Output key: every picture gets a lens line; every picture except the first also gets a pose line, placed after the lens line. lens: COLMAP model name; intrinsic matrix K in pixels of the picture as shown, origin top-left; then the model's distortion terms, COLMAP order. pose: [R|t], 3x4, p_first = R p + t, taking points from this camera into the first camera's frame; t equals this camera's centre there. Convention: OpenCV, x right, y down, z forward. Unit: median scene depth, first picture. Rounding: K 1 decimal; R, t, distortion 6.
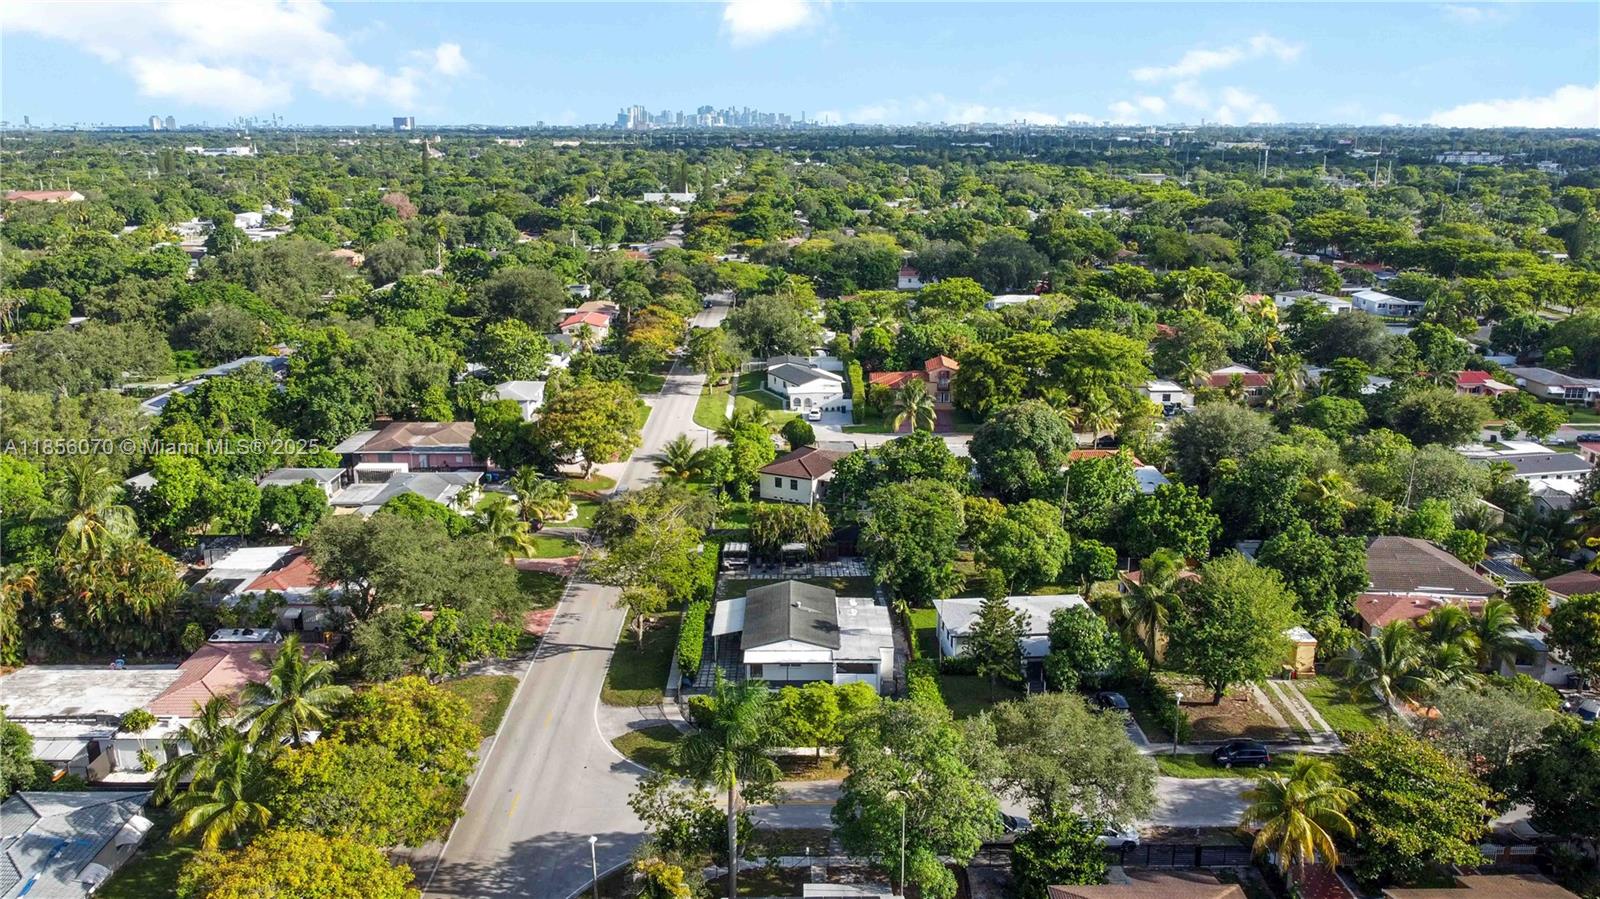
lens RADIAL K [[1209.7, 0, 798.7], [0, 1209.7, 446.8], [0, 0, 1]] dist [0.007692, -0.011991]
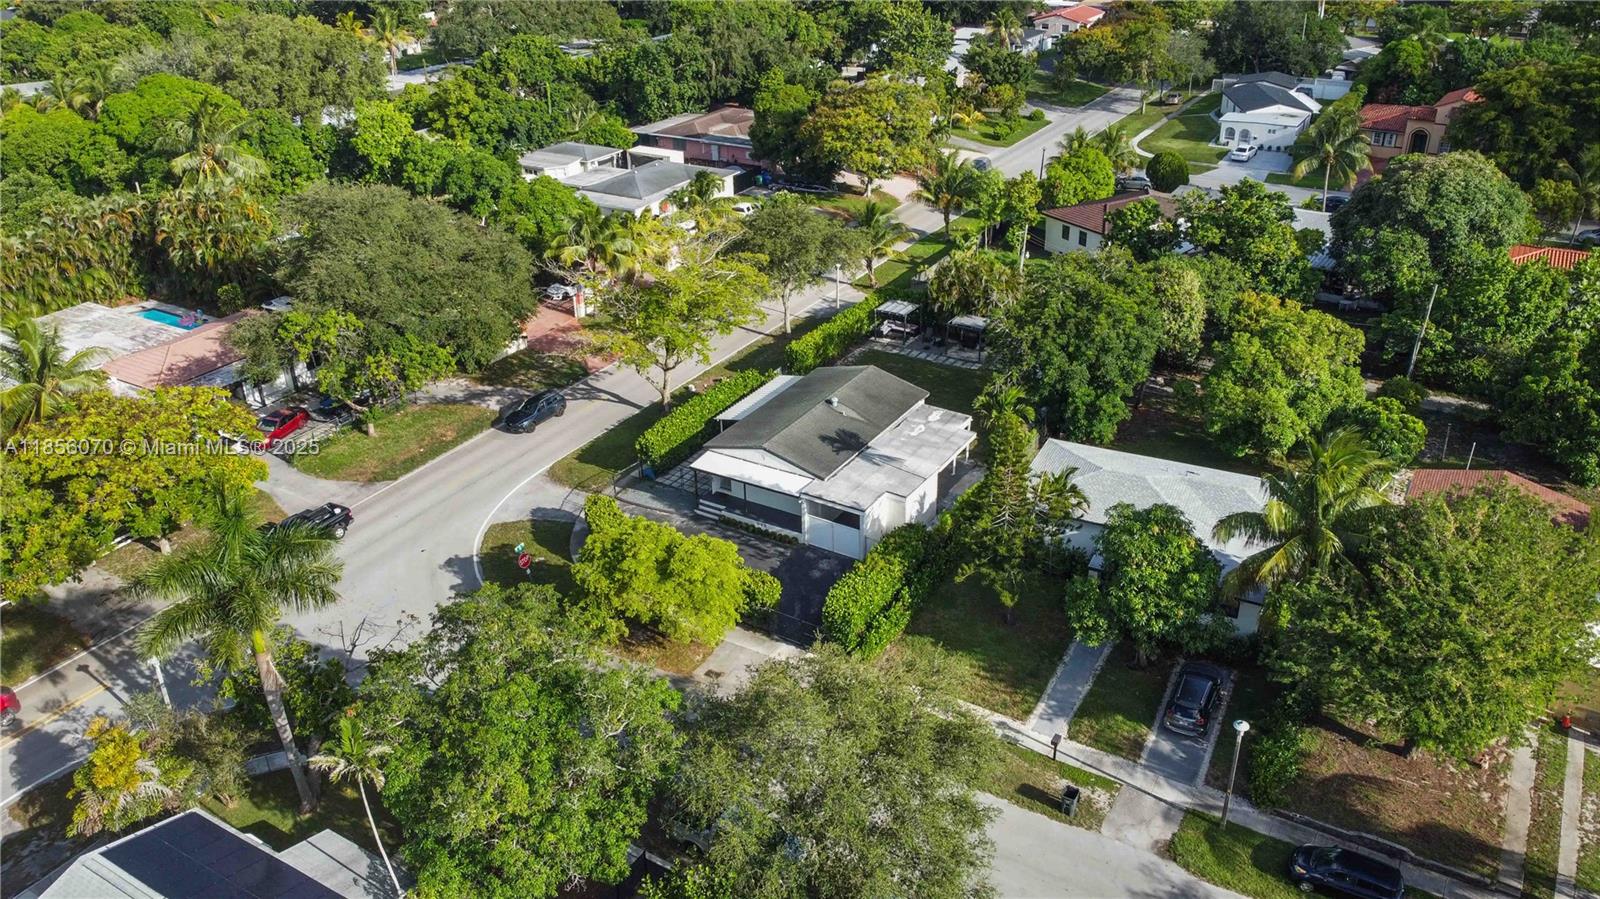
lens RADIAL K [[1209.7, 0, 798.7], [0, 1209.7, 446.8], [0, 0, 1]] dist [0.007692, -0.011991]
pose [[0.850055, 0.225381, -0.476036, 0.245648], [-0.115848, 0.961693, 0.248447, -0.009541], [0.513796, -0.156046, 0.843602, 0.321831]]
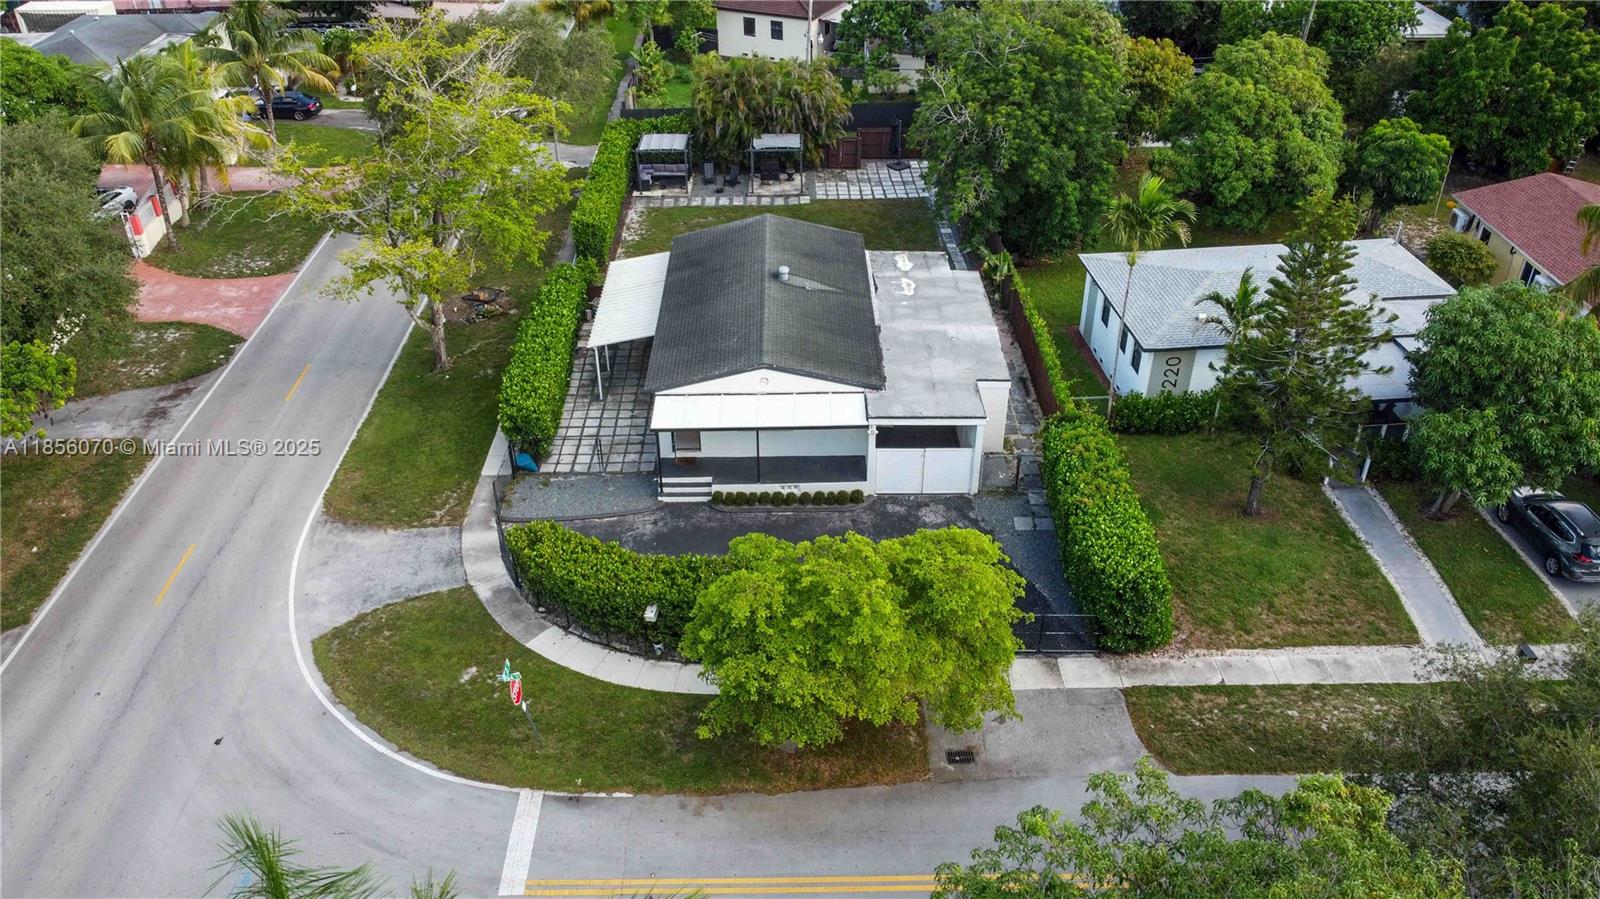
lens RADIAL K [[1209.7, 0, 798.7], [0, 1209.7, 446.8], [0, 0, 1]] dist [0.007692, -0.011991]
pose [[0.999935, -0.010580, 0.004348, 0.002042], [0.008646, 0.947958, 0.318278, 0.039781], [-0.007489, -0.318220, 0.947987, 0.442400]]
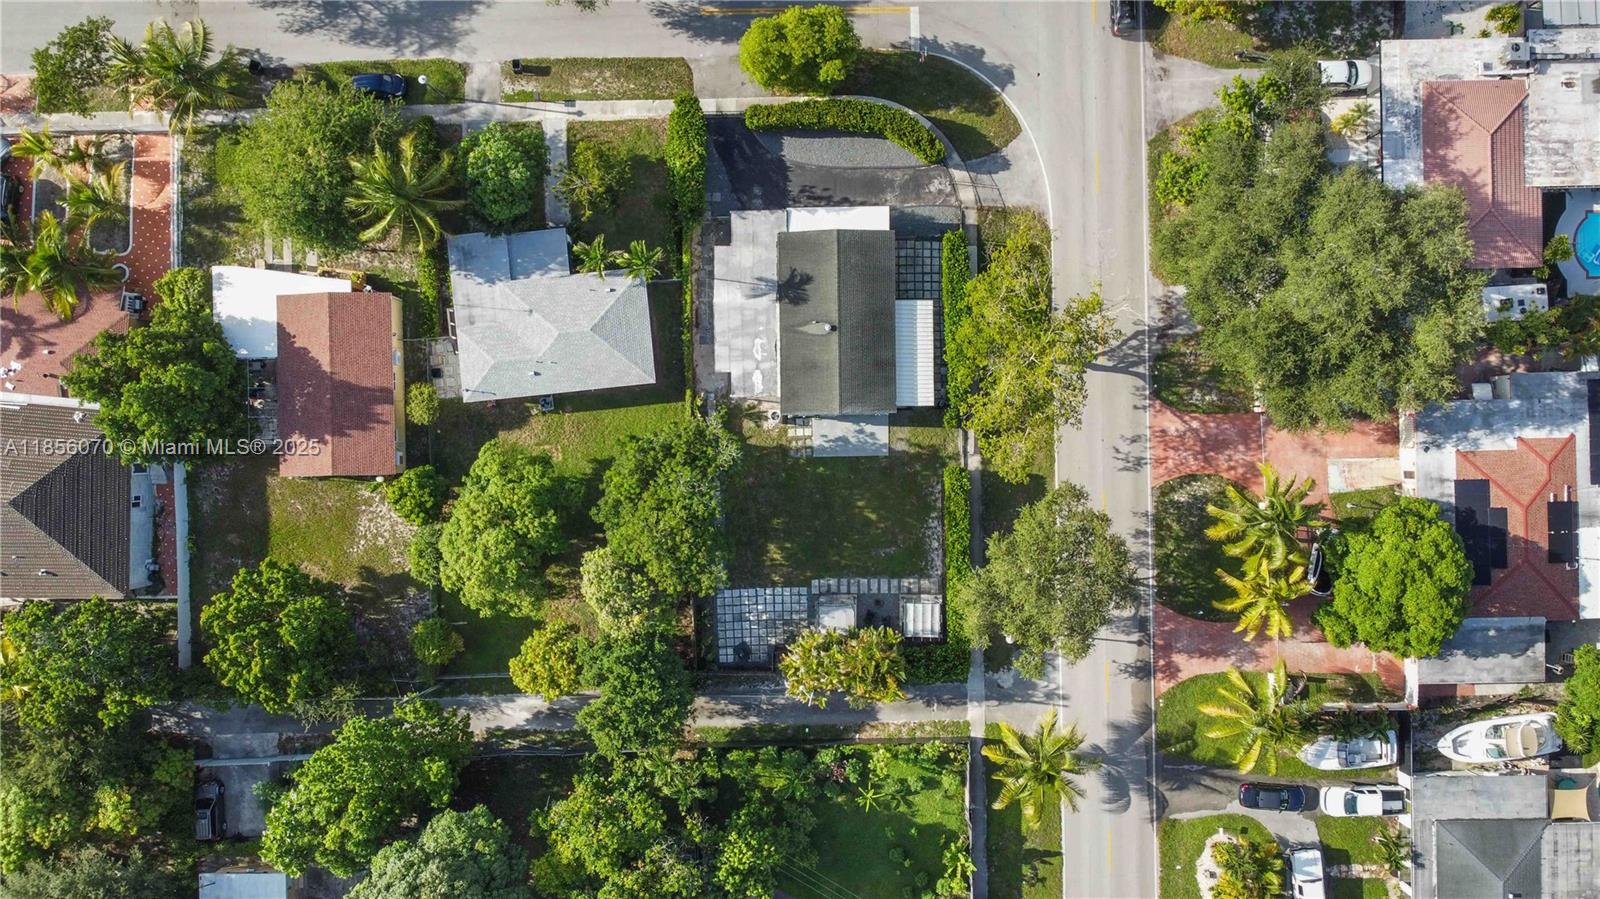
lens RADIAL K [[1209.7, 0, 798.7], [0, 1209.7, 446.8], [0, 0, 1]] dist [0.007692, -0.011991]
pose [[-0.999788, 0.009139, 0.018475, 0.003786], [0.015407, -0.264031, 0.964391, -0.514405], [0.013692, 0.964471, 0.263834, 0.679180]]
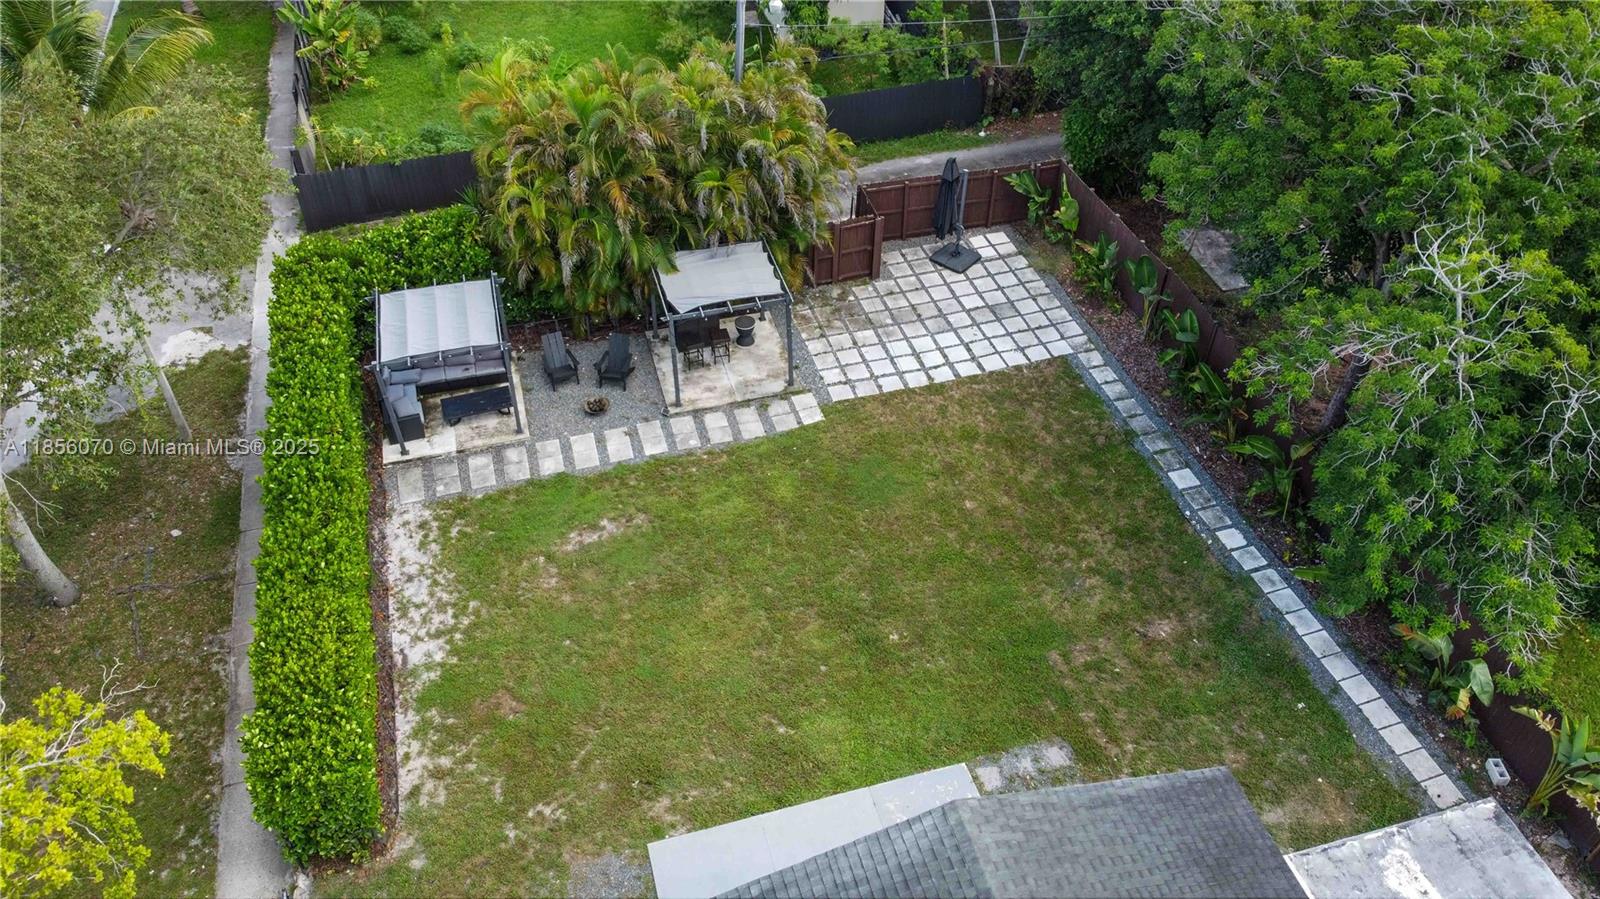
lens RADIAL K [[1209.7, 0, 798.7], [0, 1209.7, 446.8], [0, 0, 1]] dist [0.007692, -0.011991]
pose [[0.961657, -0.182923, 0.204339, -0.036286], [0.065332, 0.876418, 0.477099, 0.008376], [-0.266359, -0.445456, 0.854764, 0.750595]]
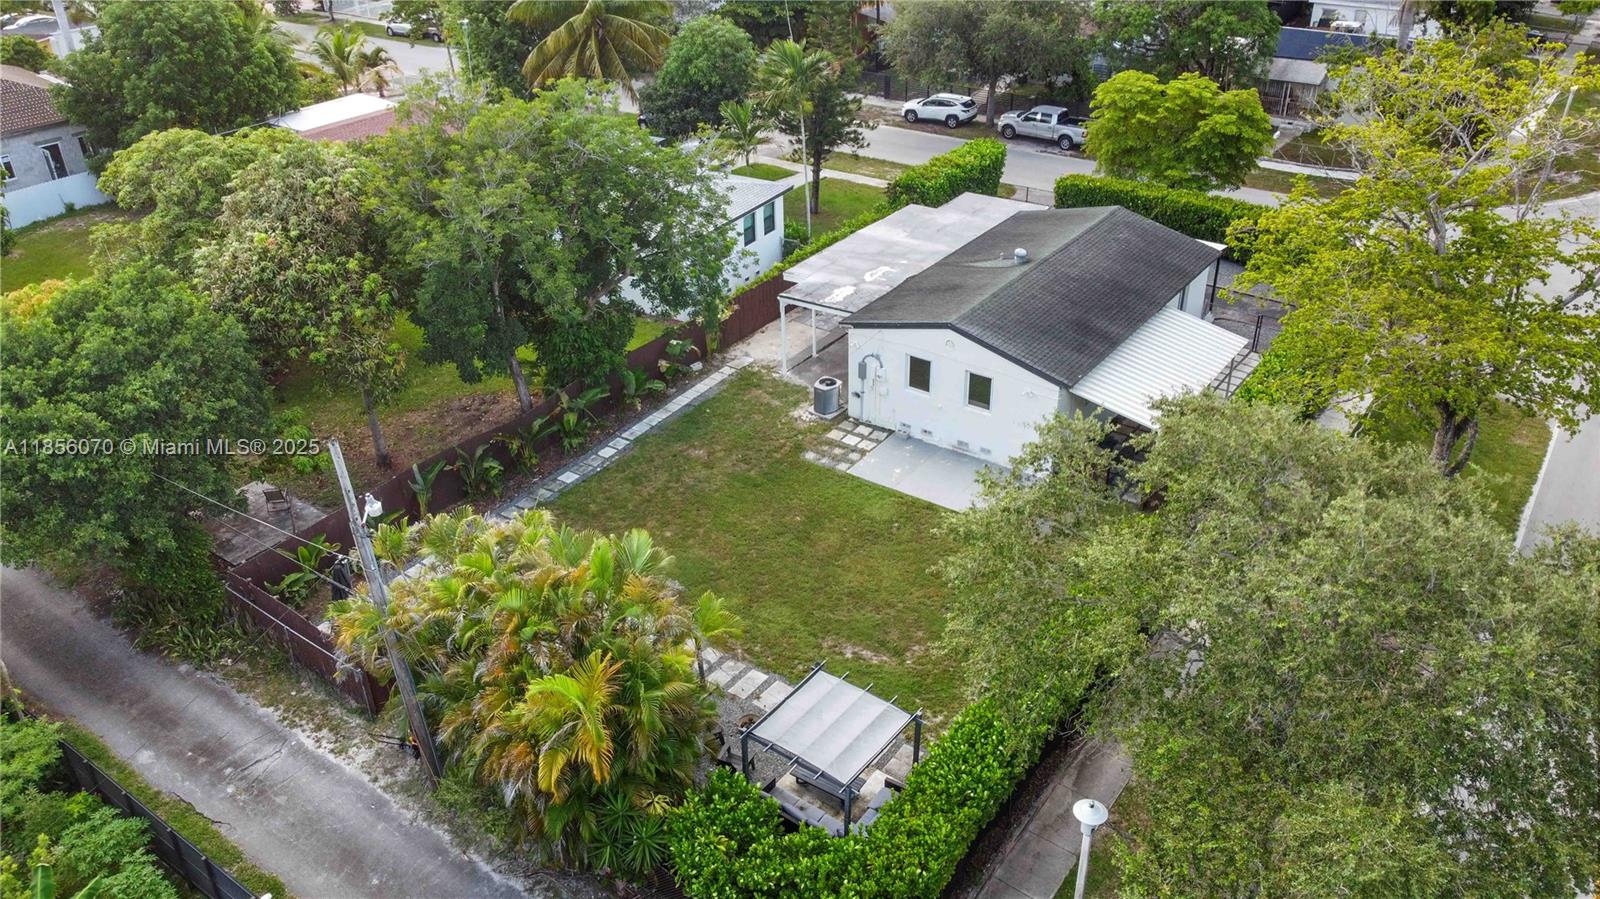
lens RADIAL K [[1209.7, 0, 798.7], [0, 1209.7, 446.8], [0, 0, 1]] dist [0.007692, -0.011991]
pose [[-0.808766, -0.283259, 0.515425, -0.127014], [0.169571, 0.726853, 0.665530, -0.076432], [-0.563155, 0.625659, -0.539821, 1.012359]]
